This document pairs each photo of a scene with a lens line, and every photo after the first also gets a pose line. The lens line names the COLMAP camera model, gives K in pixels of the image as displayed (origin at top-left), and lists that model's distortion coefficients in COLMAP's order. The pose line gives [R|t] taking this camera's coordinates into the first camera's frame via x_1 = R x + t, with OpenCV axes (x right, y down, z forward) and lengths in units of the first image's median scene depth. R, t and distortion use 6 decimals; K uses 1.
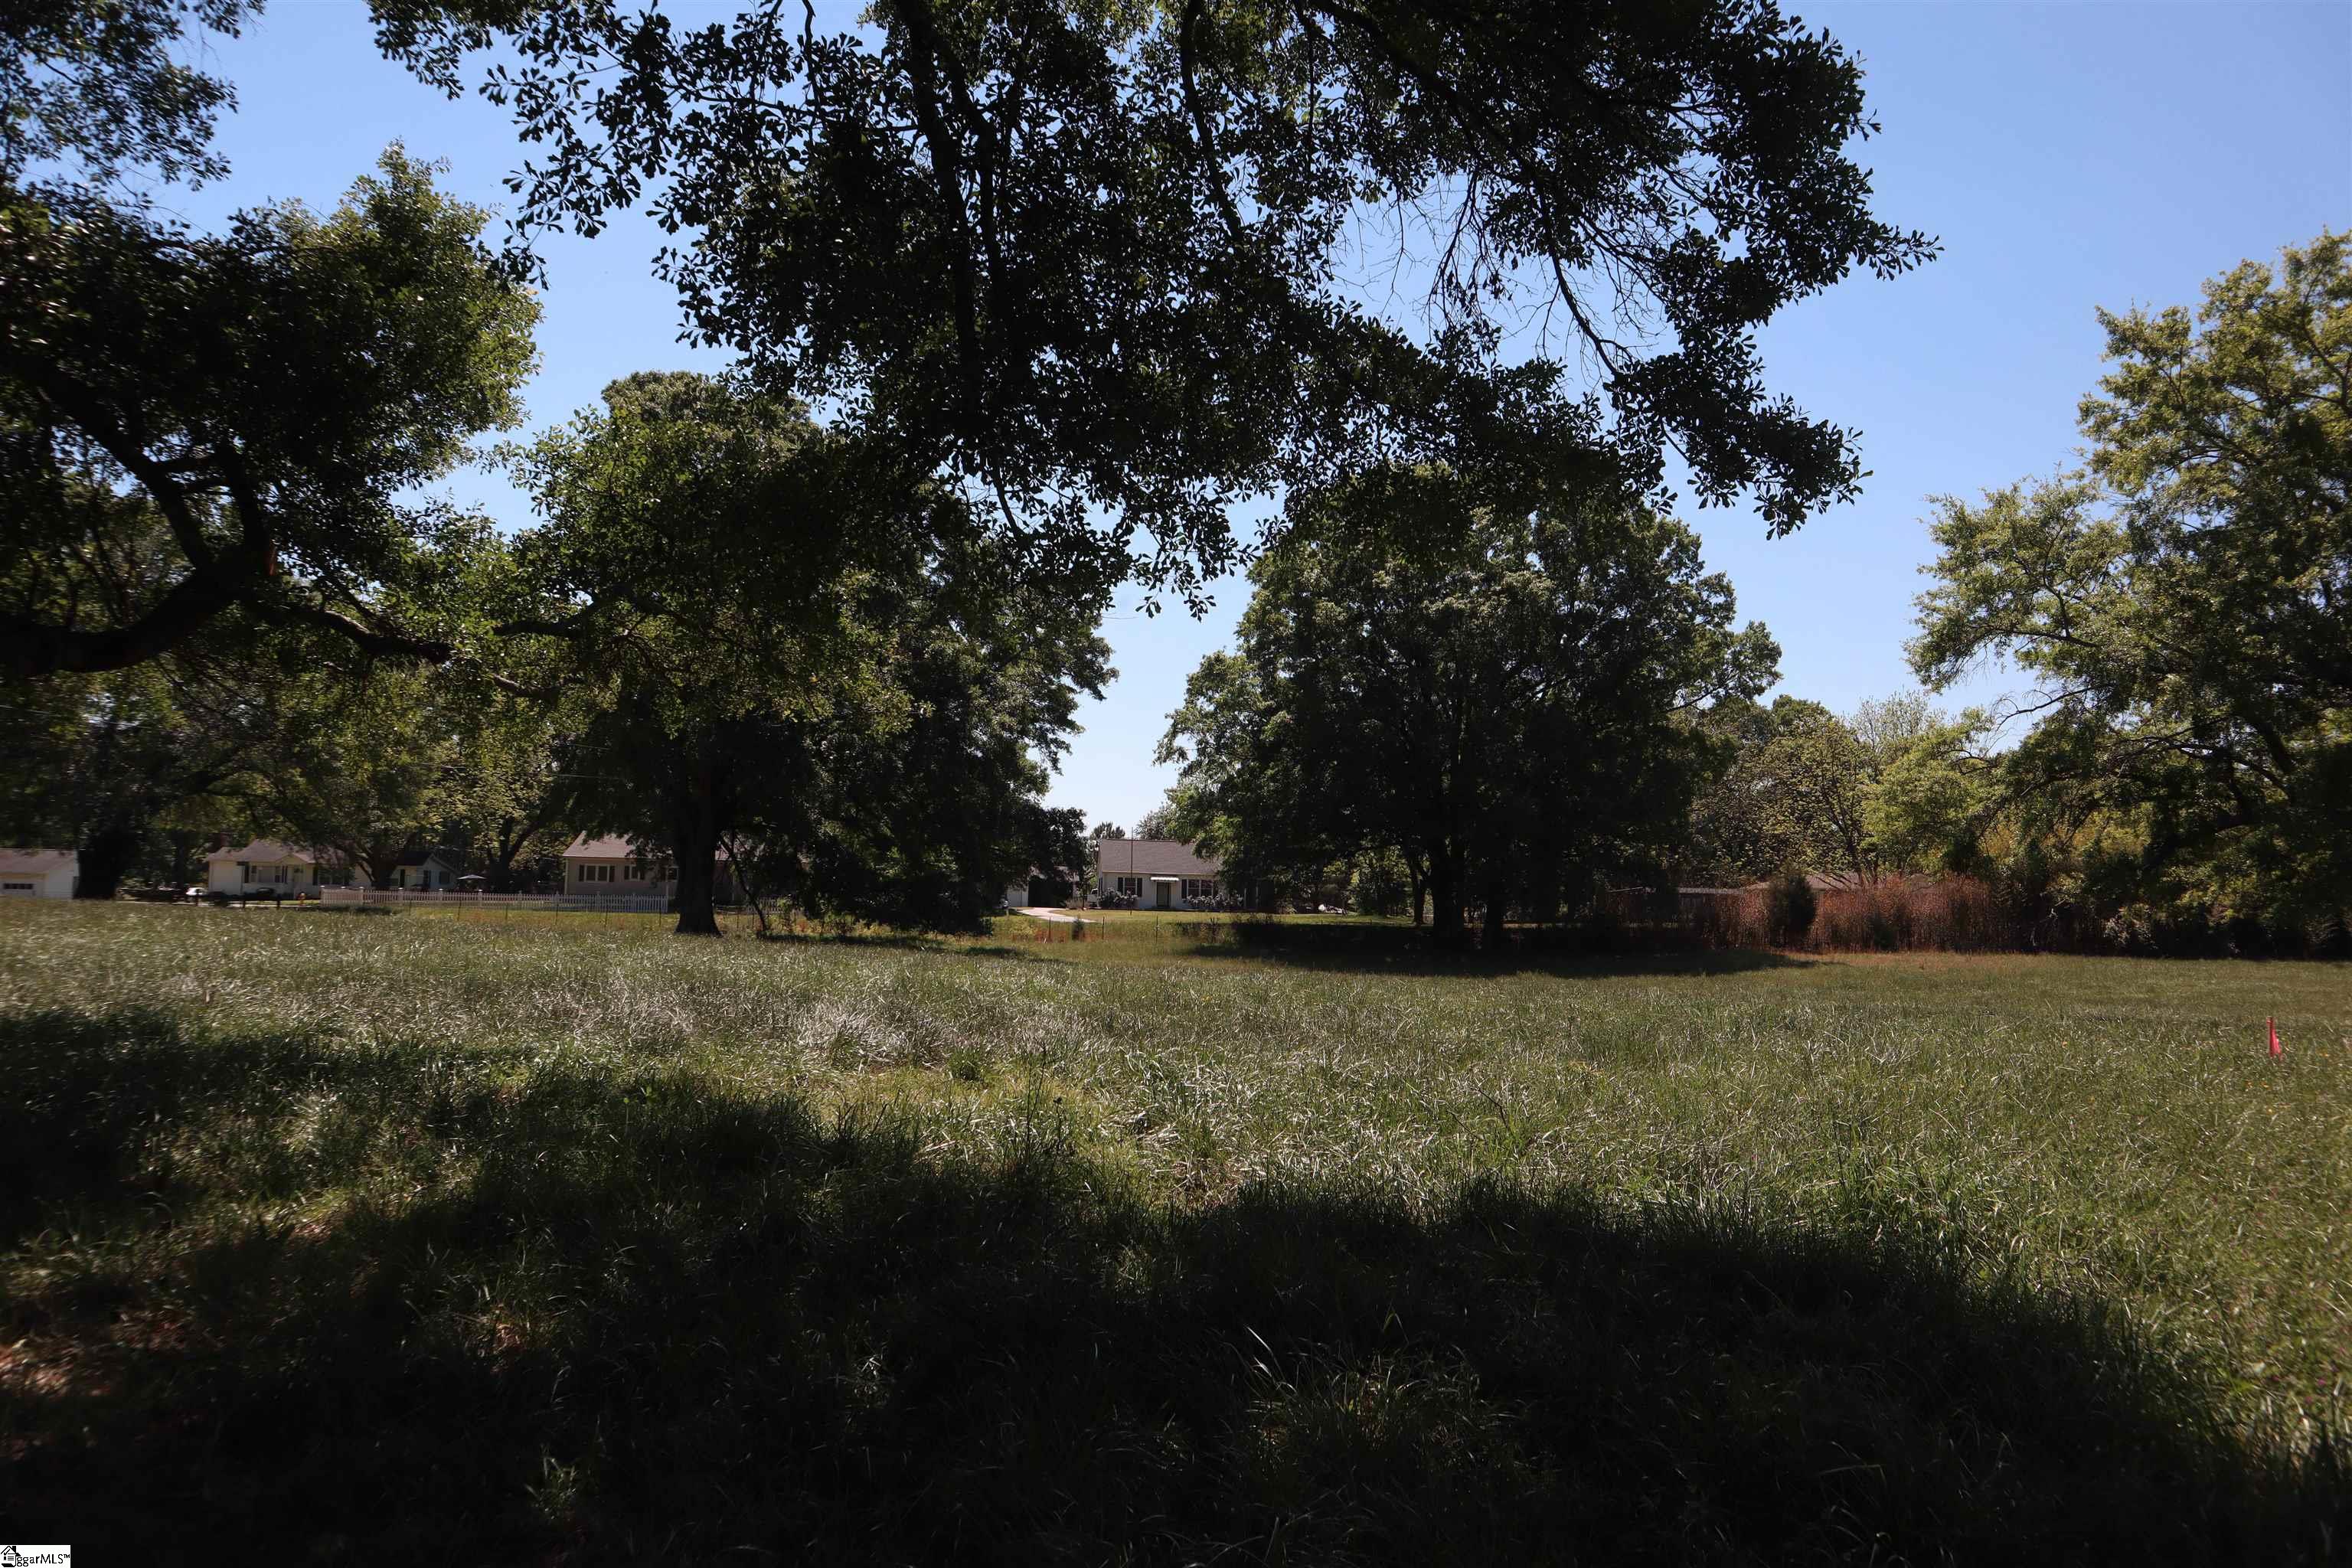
lens RADIAL K [[1714.6, 0, 1176.0], [0, 1714.6, 784.0], [0, 0, 1]] dist [-0.110043, 0.093749]
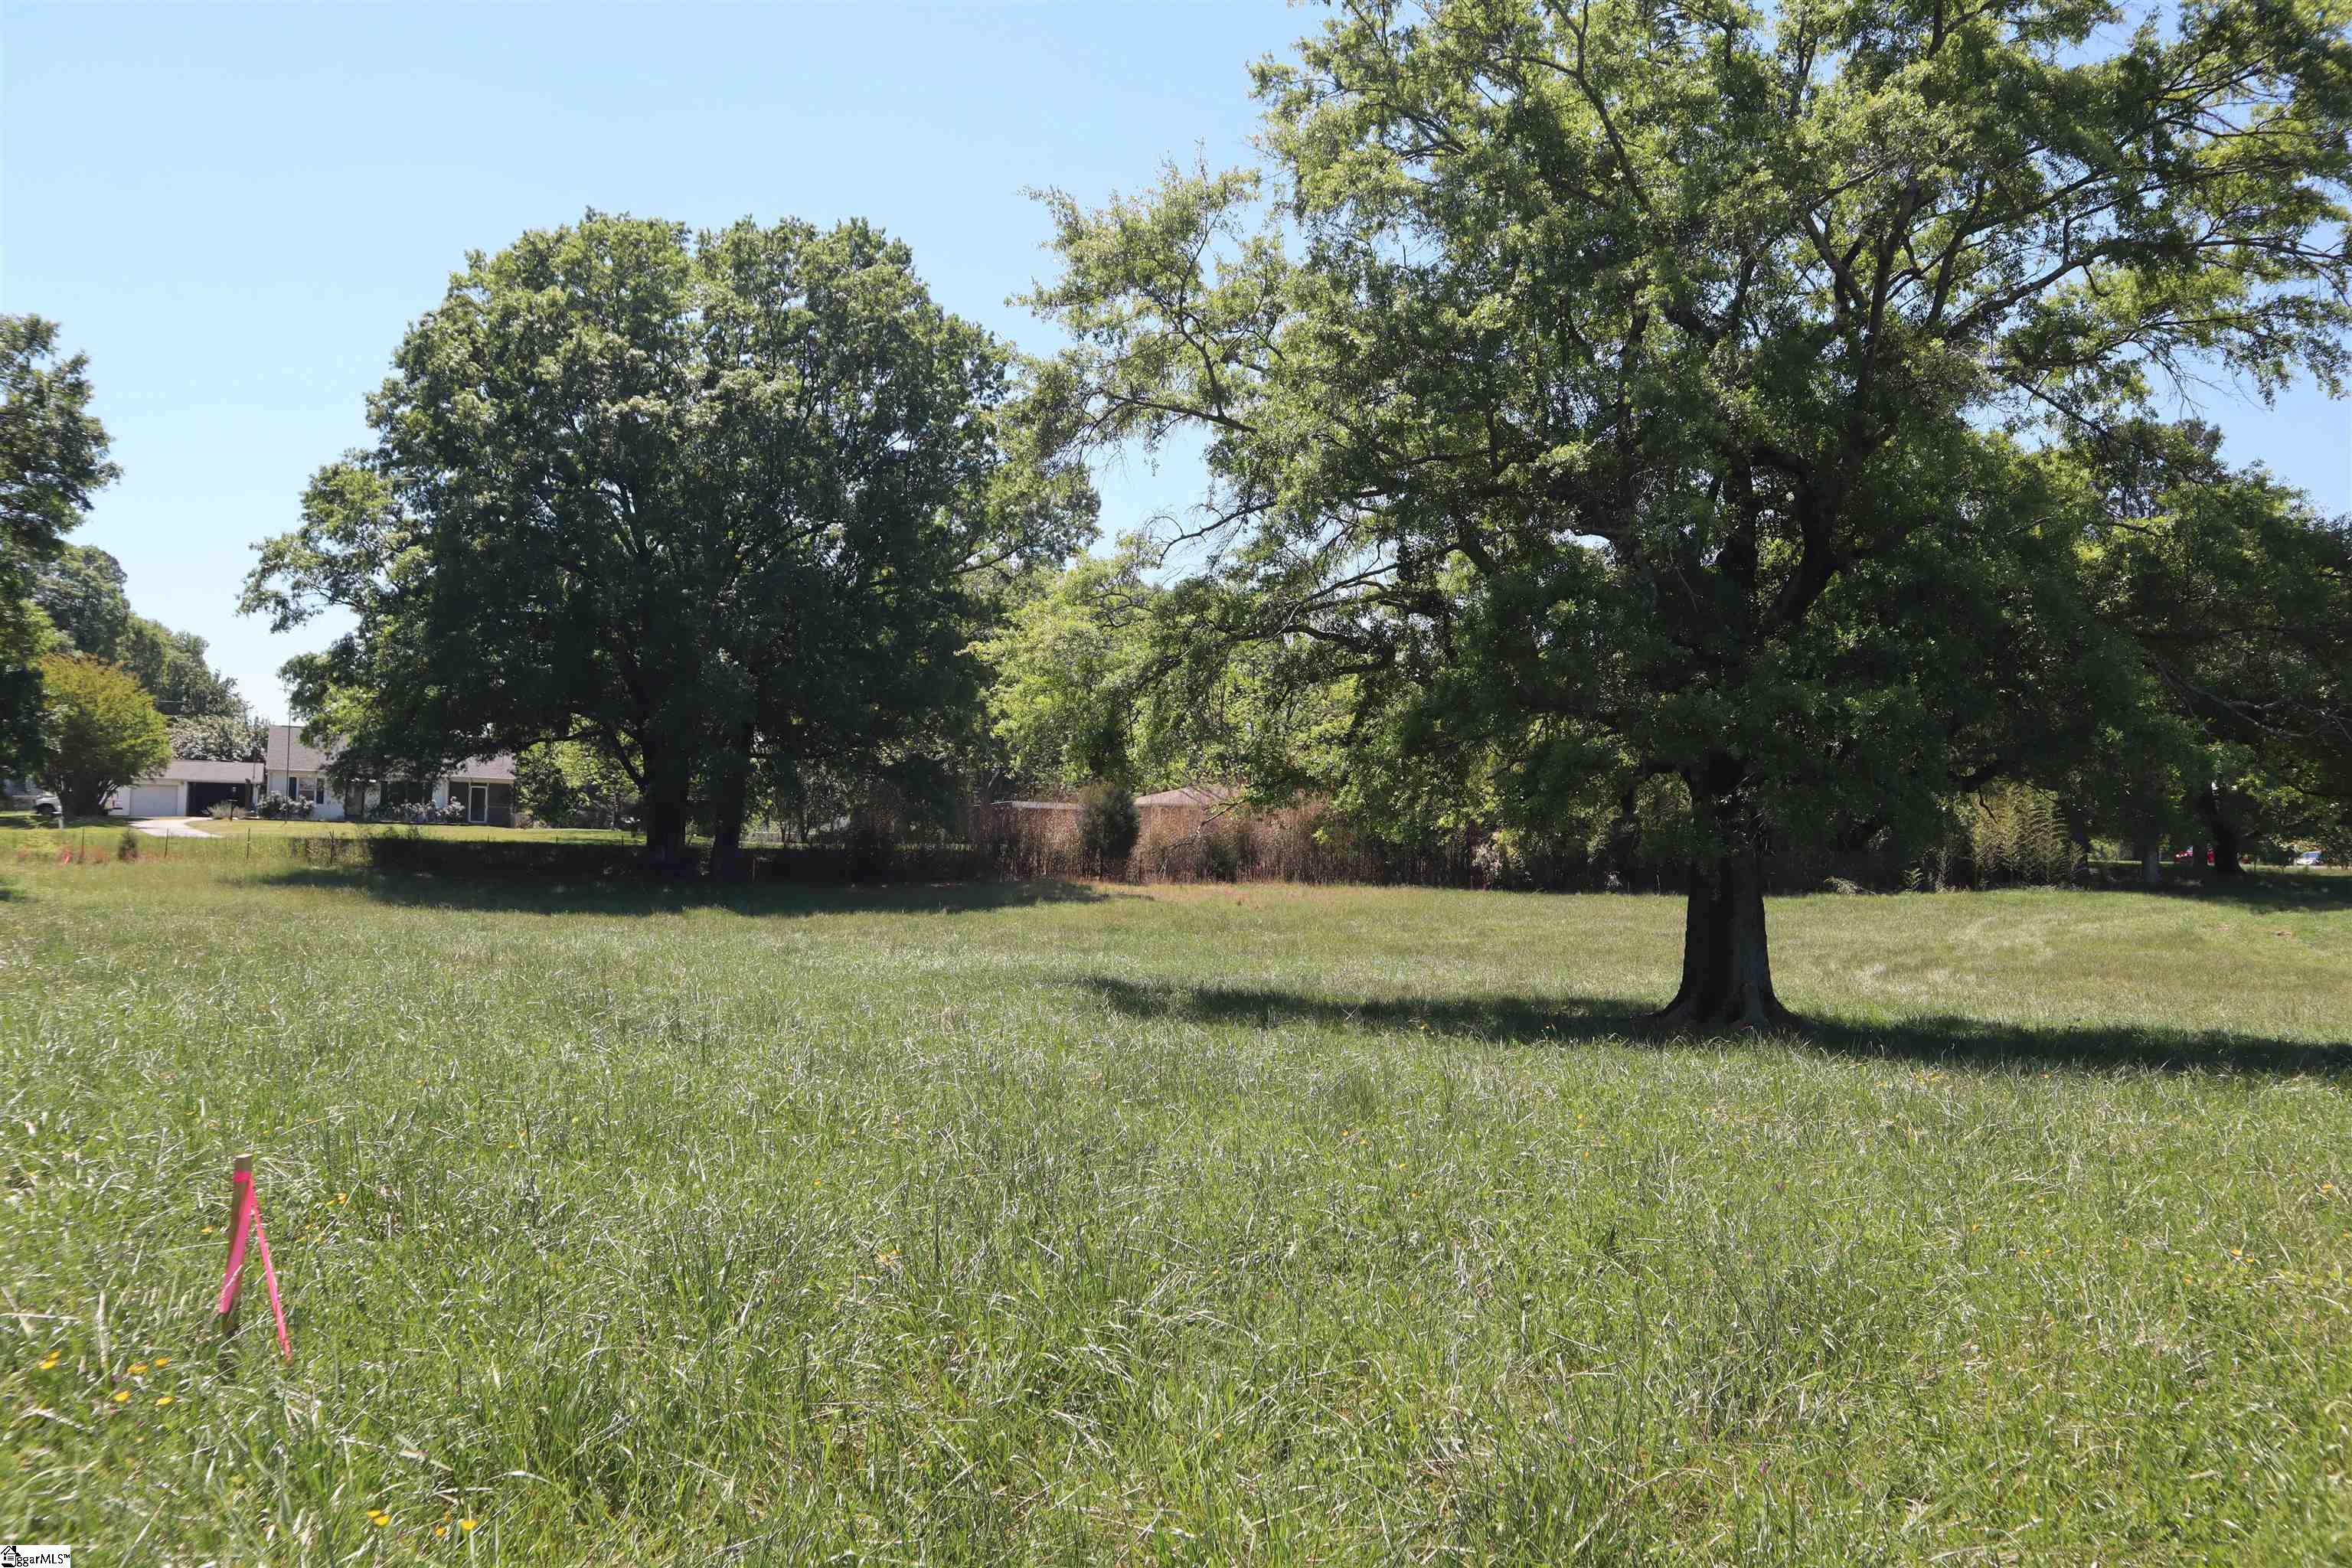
lens RADIAL K [[1998.1, 0, 1178.0], [0, 1998.1, 792.6], [0, 0, 1]] dist [-0.070395, 0.120112]
pose [[0.952585, 0.013823, 0.303959, 0.111939], [-0.030422, 0.998289, 0.049941, 0.009449], [-0.302748, -0.056820, 0.951375, 0.098837]]
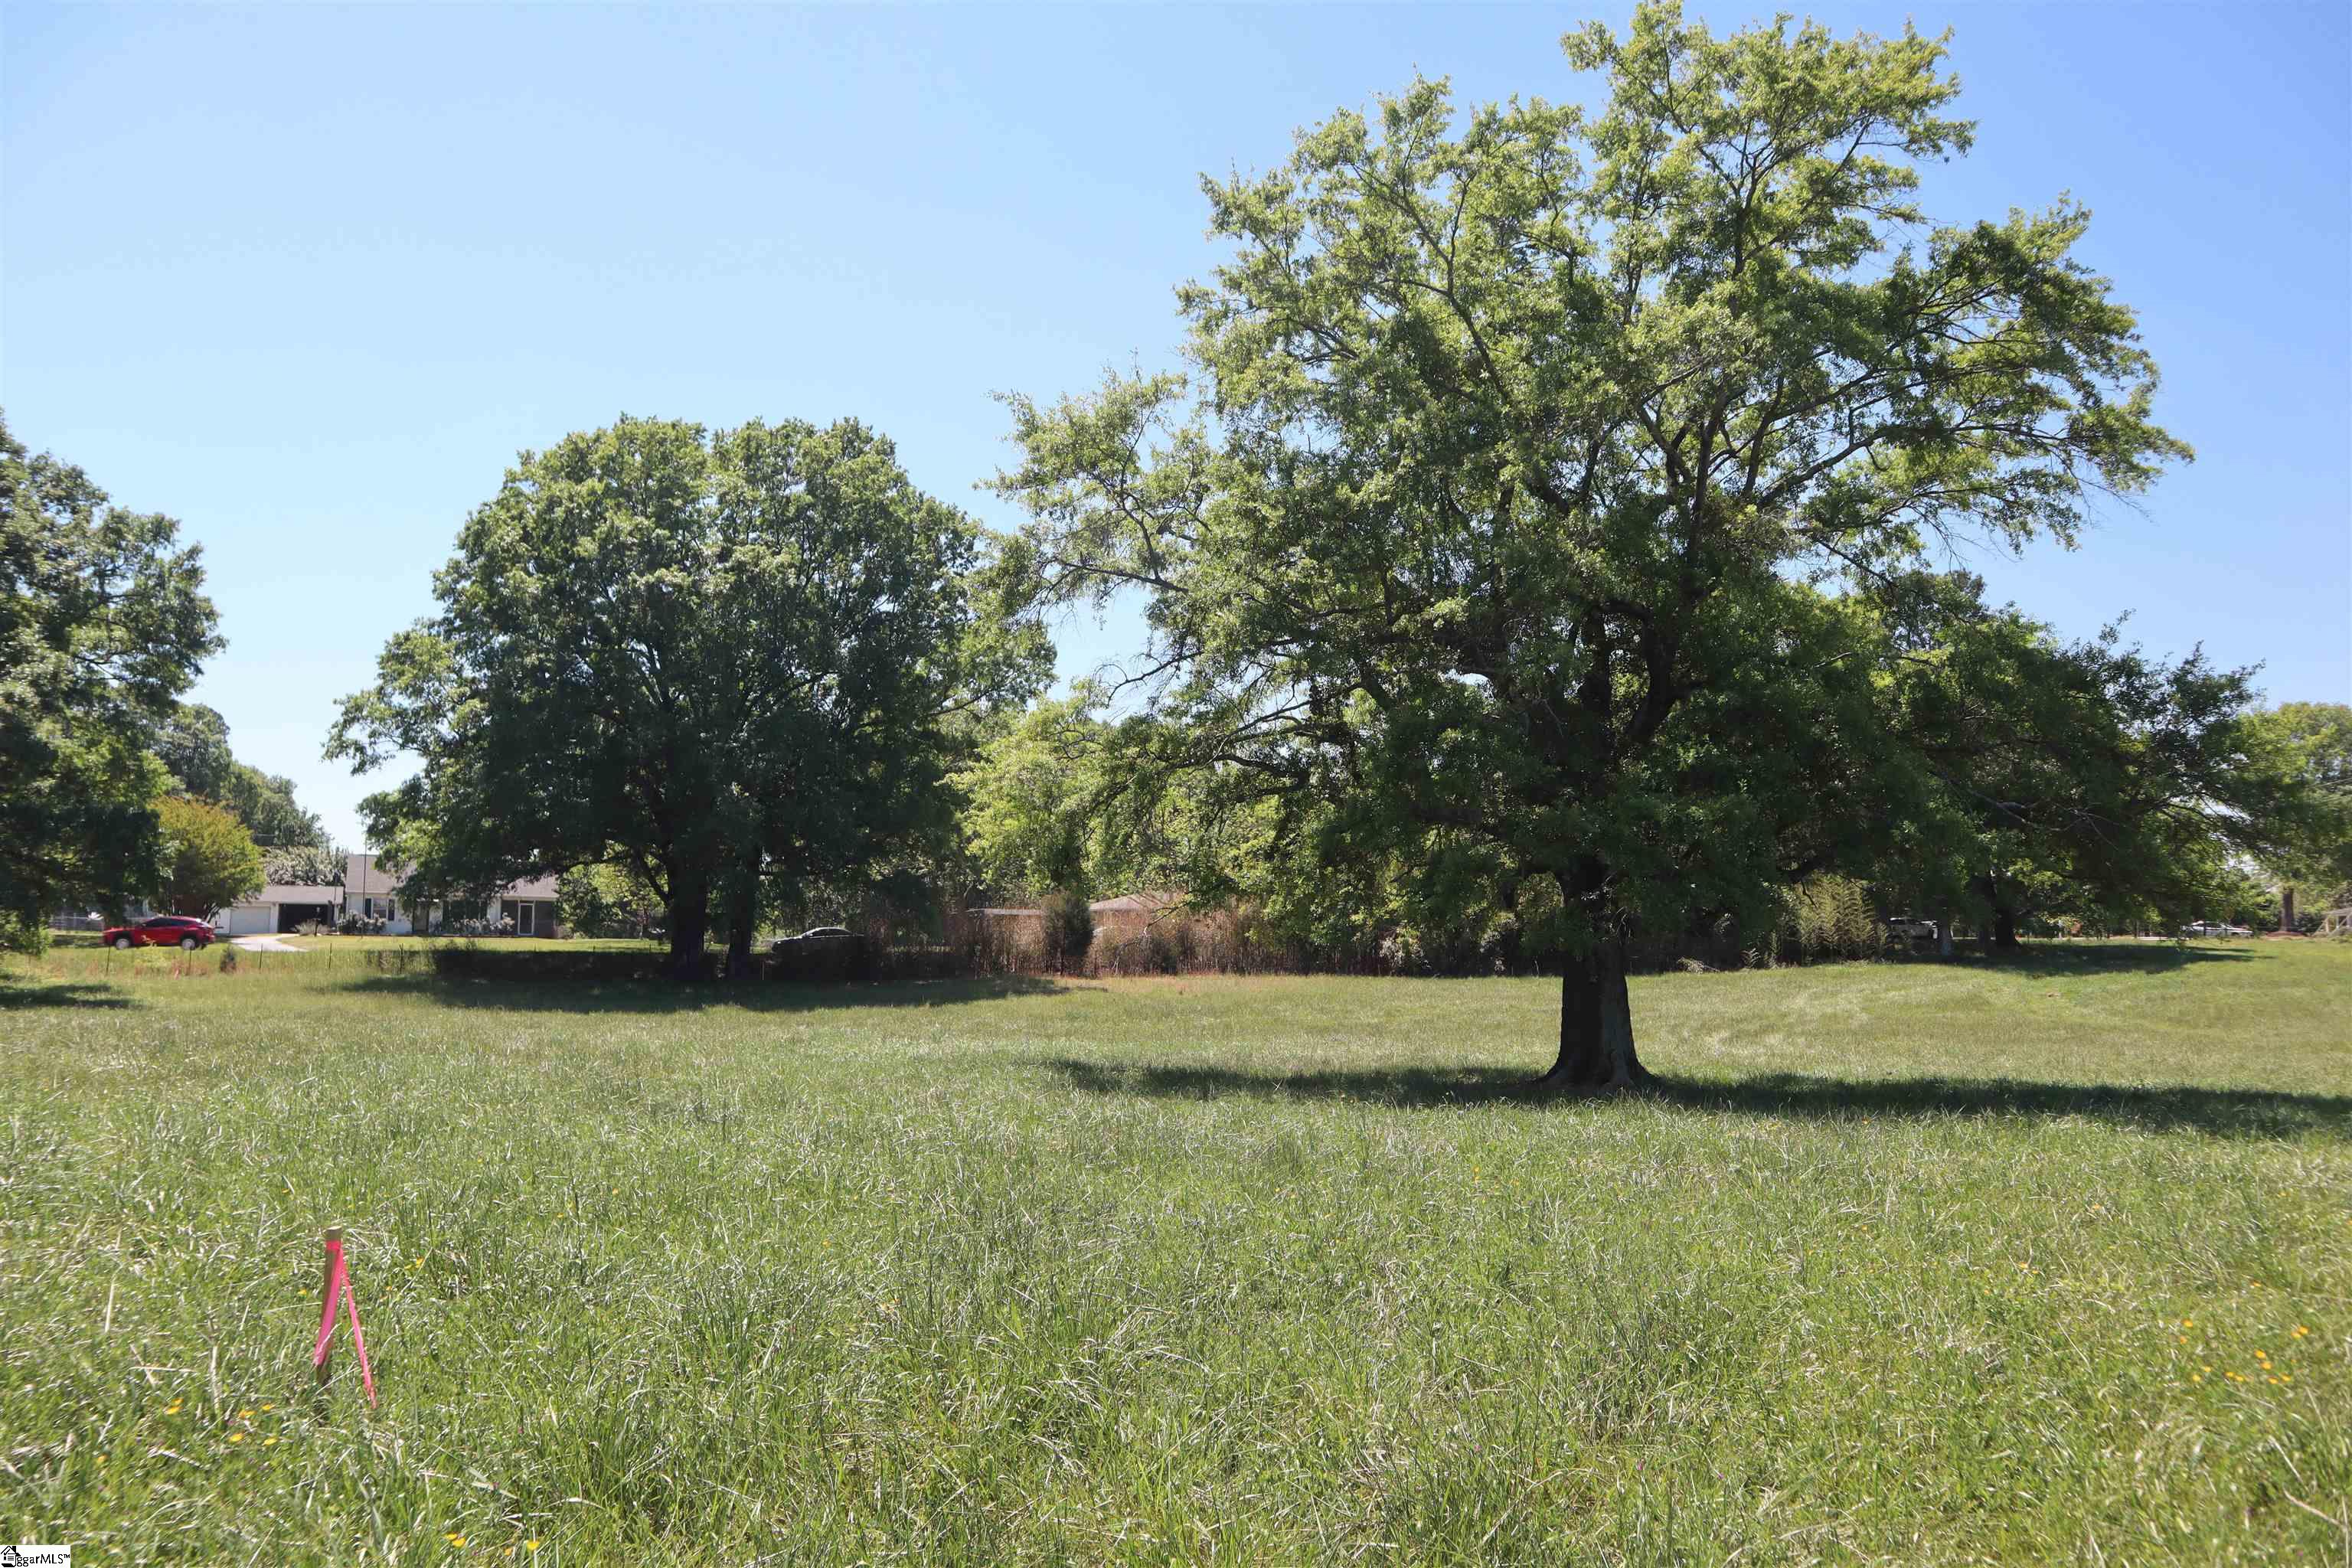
lens RADIAL K [[1714.6, 0, 1176.0], [0, 1714.6, 784.0], [0, 0, 1]] dist [-0.110043, 0.093749]
pose [[0.943105, 0.016952, 0.332063, 0.109491], [-0.012268, 0.999794, -0.016197, 0.008291], [-0.332269, 0.011202, 0.943118, 0.095360]]
